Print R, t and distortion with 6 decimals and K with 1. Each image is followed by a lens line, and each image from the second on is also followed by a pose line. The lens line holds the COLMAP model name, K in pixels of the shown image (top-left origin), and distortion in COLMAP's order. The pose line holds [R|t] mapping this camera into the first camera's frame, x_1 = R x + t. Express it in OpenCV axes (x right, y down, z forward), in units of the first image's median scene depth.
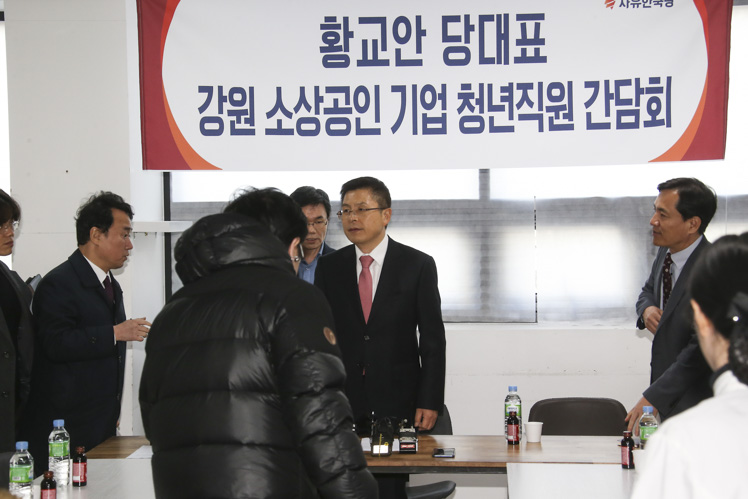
lens RADIAL K [[1700.2, 0, 374.0], [0, 1700.2, 249.5], [0, 0, 1]] dist [0.489818, 0.063163]
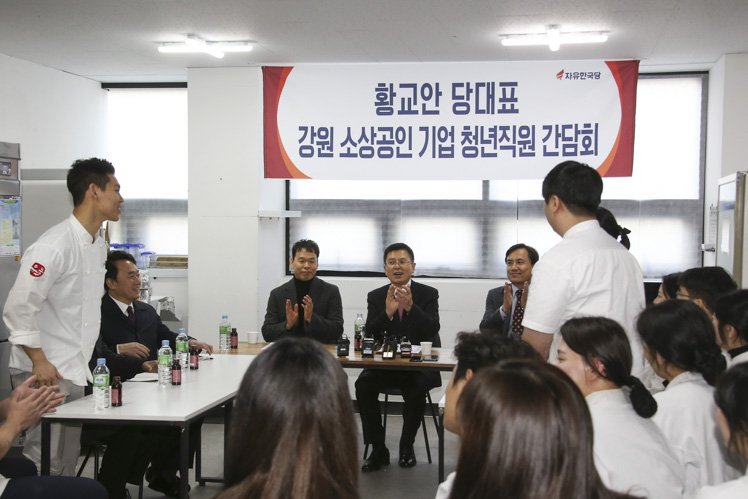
lens RADIAL K [[1084.3, 0, 374.0], [0, 1084.3, 249.5], [0, 0, 1]] dist [0.132826, 0.153027]
pose [[0.993654, 0.020693, -0.110564, 0.081916], [-0.019033, 0.999690, 0.016048, 0.002207], [0.110862, -0.013842, 0.993739, -0.004940]]
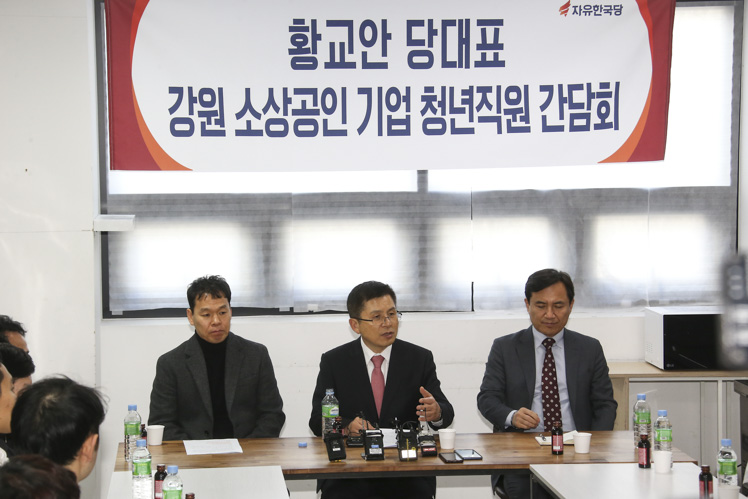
lens RADIAL K [[1848.0, 0, 374.0], [0, 1848.0, 249.5], [0, 0, 1]] dist [0.565777, -0.853169]
pose [[0.983947, -0.008060, 0.178278, -0.178597], [0.000134, 0.999013, 0.044429, -0.048688], [-0.178460, -0.043692, 0.982977, -0.095412]]
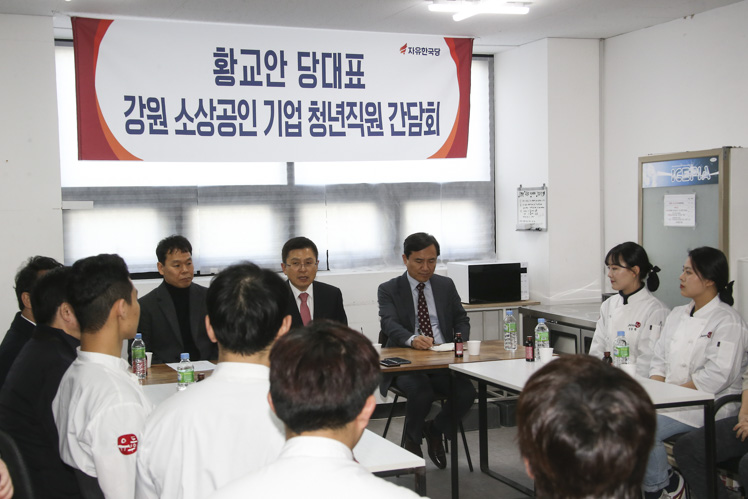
lens RADIAL K [[1084.3, 0, 374.0], [0, 1084.3, 249.5], [0, 0, 1]] dist [0.132826, 0.153027]
pose [[0.903390, -0.027397, 0.427943, -0.287593], [0.019831, 0.999558, 0.022127, 0.006252], [-0.428360, -0.011503, 0.903535, 0.169980]]
